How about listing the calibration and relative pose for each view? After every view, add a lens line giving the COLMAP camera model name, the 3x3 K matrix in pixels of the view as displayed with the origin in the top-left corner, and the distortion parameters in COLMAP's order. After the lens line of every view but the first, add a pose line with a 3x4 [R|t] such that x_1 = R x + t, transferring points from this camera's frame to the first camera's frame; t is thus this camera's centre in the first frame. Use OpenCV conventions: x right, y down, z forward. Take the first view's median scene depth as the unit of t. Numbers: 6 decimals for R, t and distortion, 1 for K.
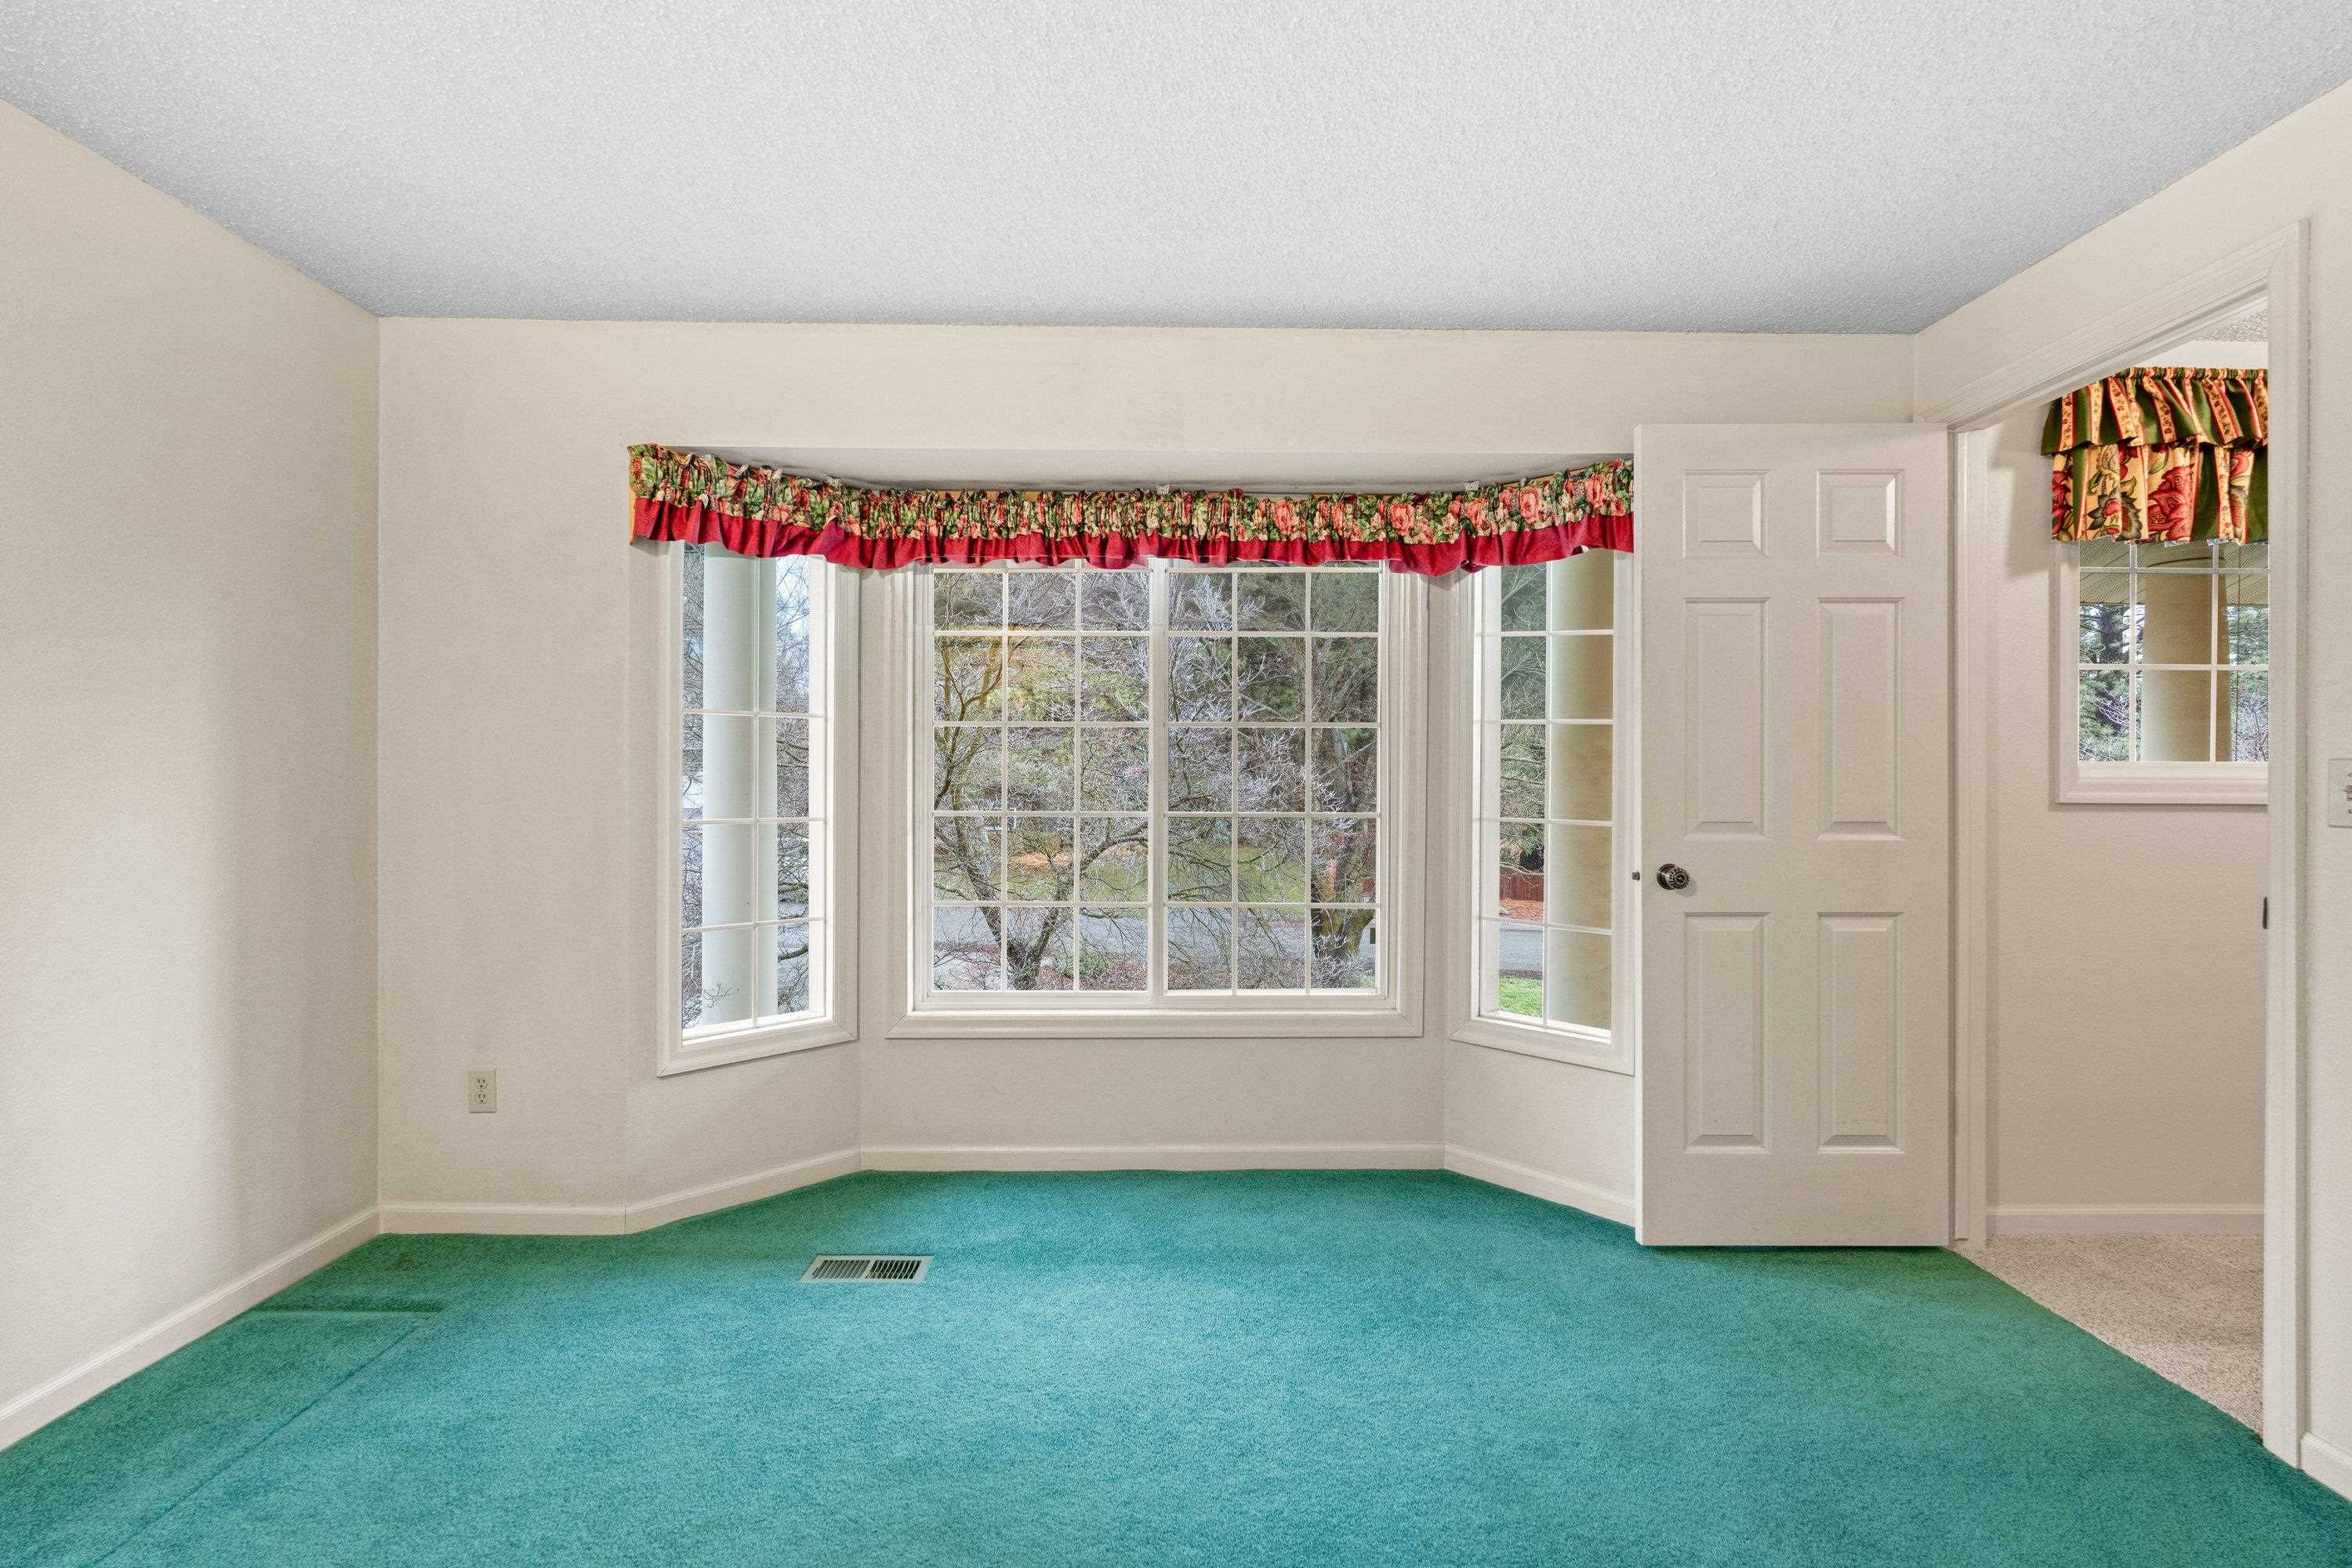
lens RADIAL K [[1030.5, 0, 1180.6], [0, 1030.5, 771.5], [0, 0, 1]] dist [-0.003276, 0.000220]
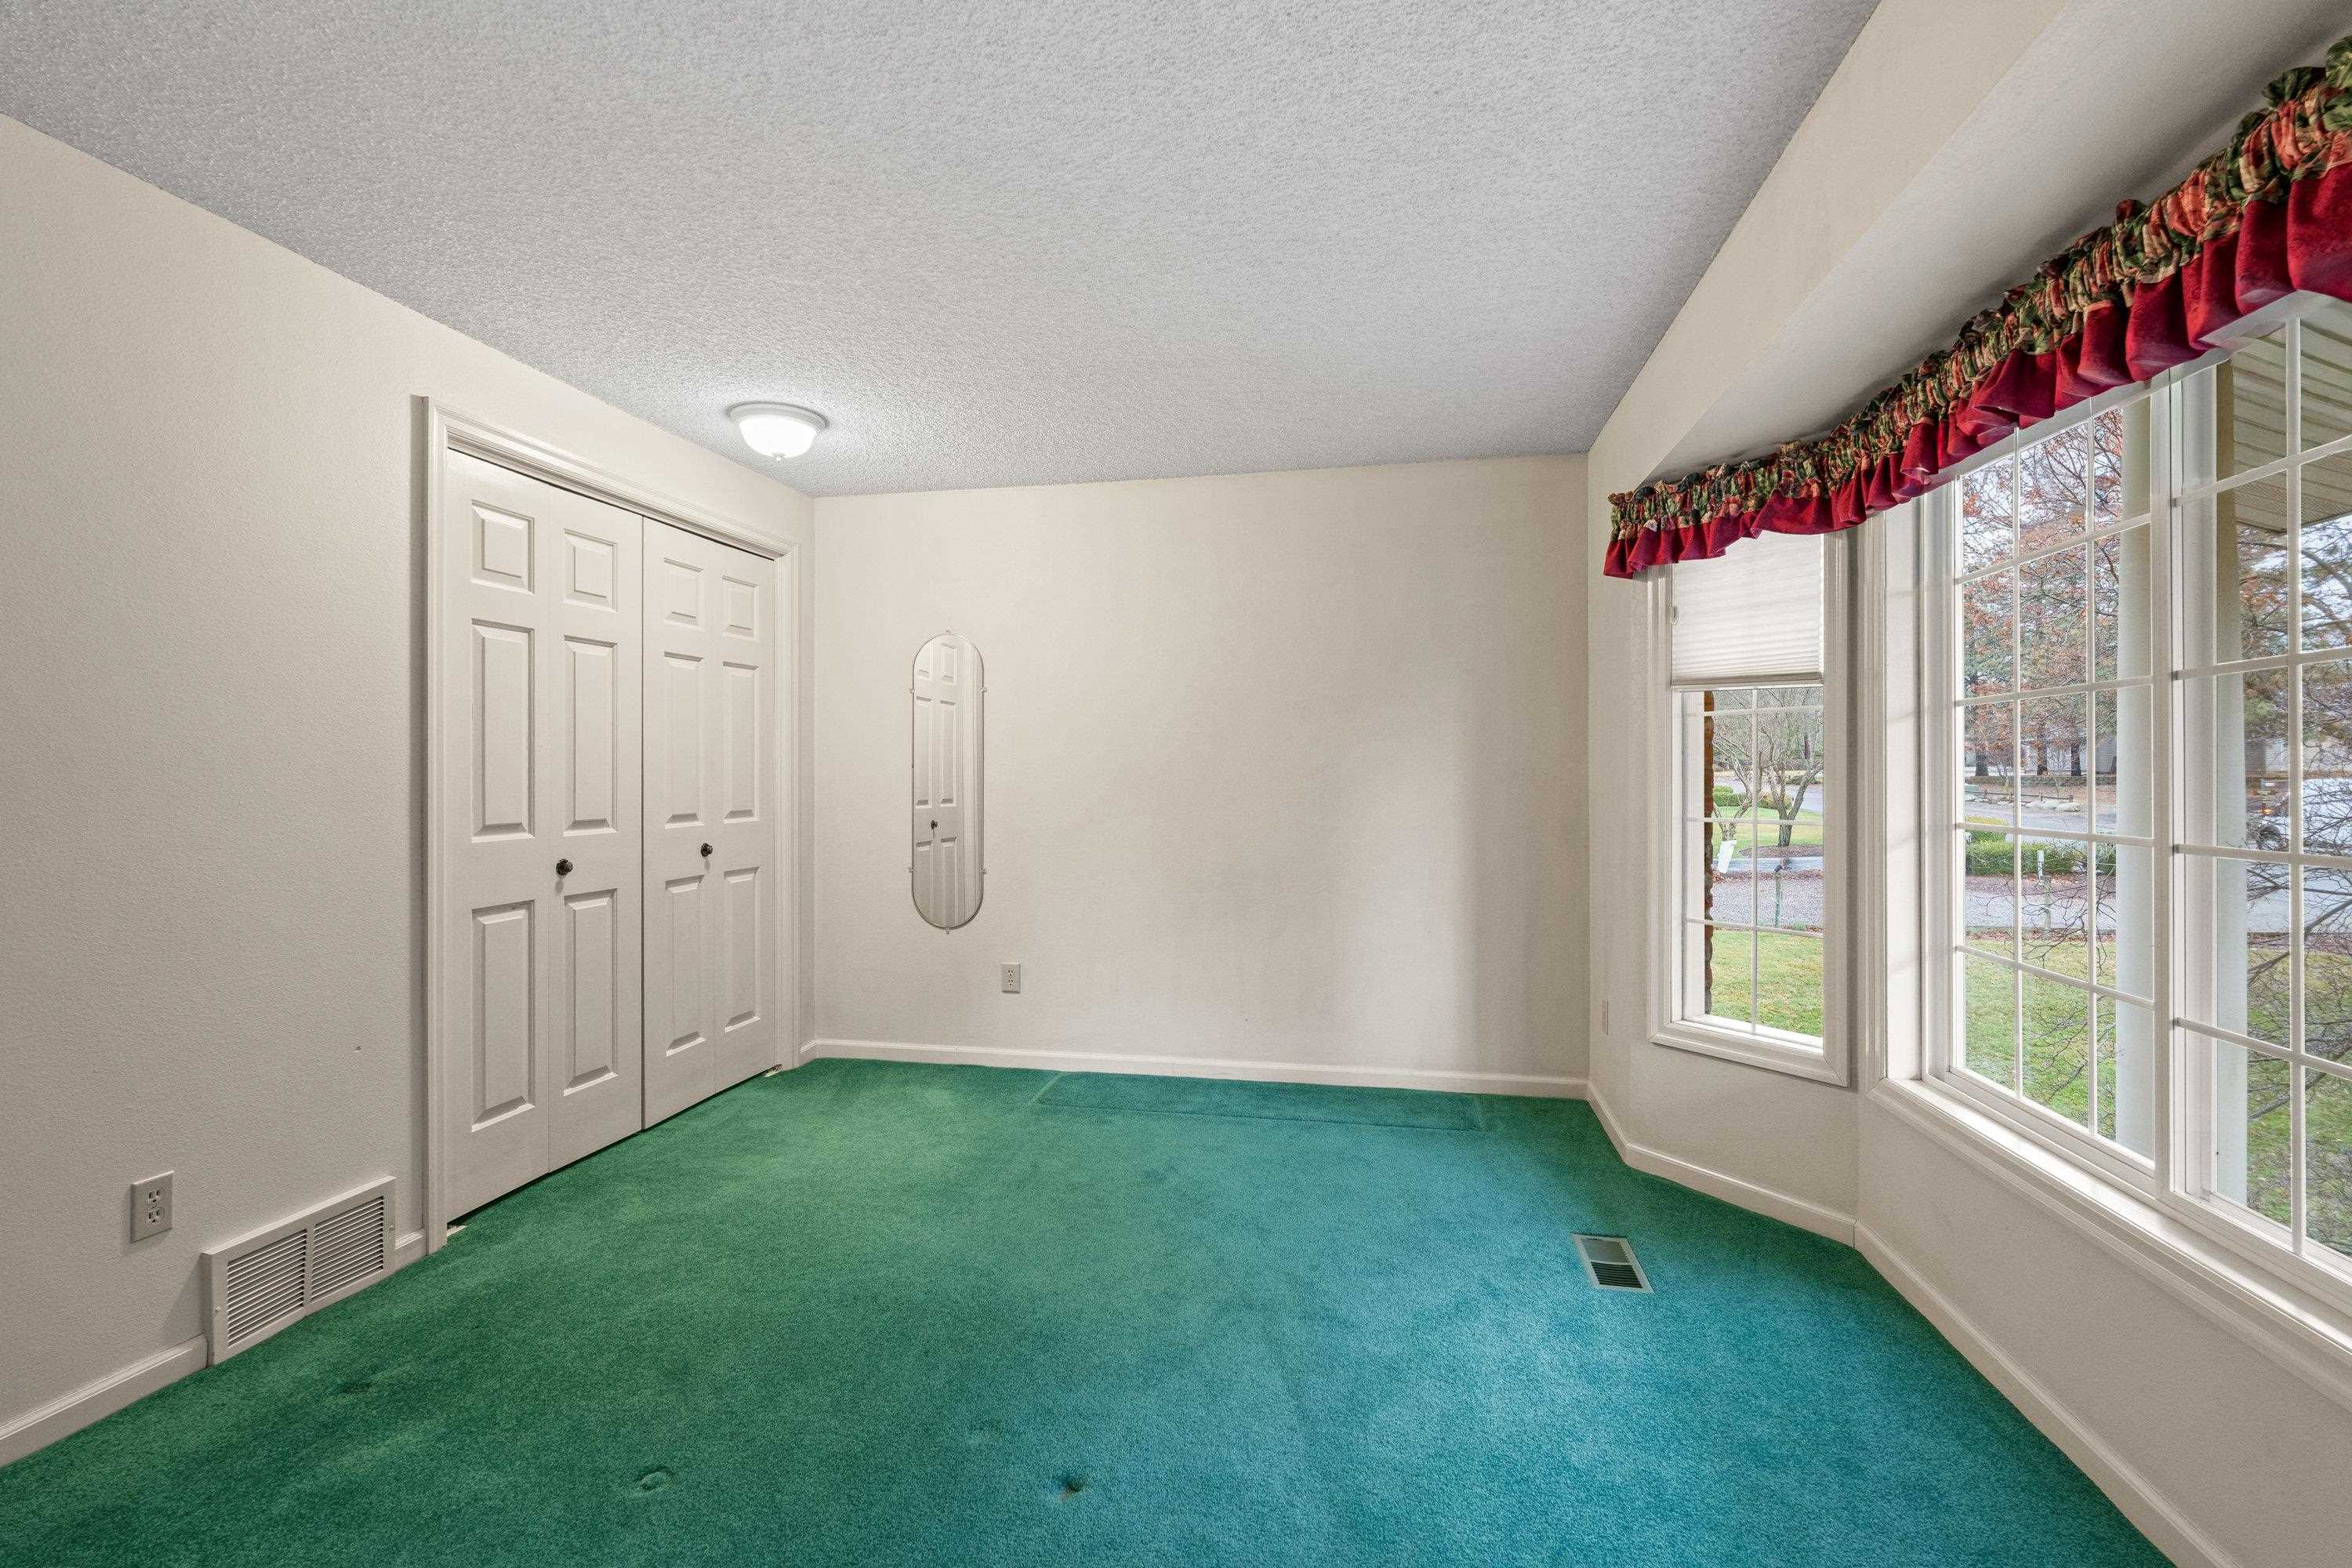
lens RADIAL K [[1030.5, 0, 1180.6], [0, 1030.5, 771.5], [0, 0, 1]] dist [-0.003276, 0.000220]
pose [[-0.193127, -0.008610, -0.981136, 0.738724], [-0.000929, 0.999963, -0.008592, 0.010751], [0.981173, -0.000748, -0.193128, 0.746042]]
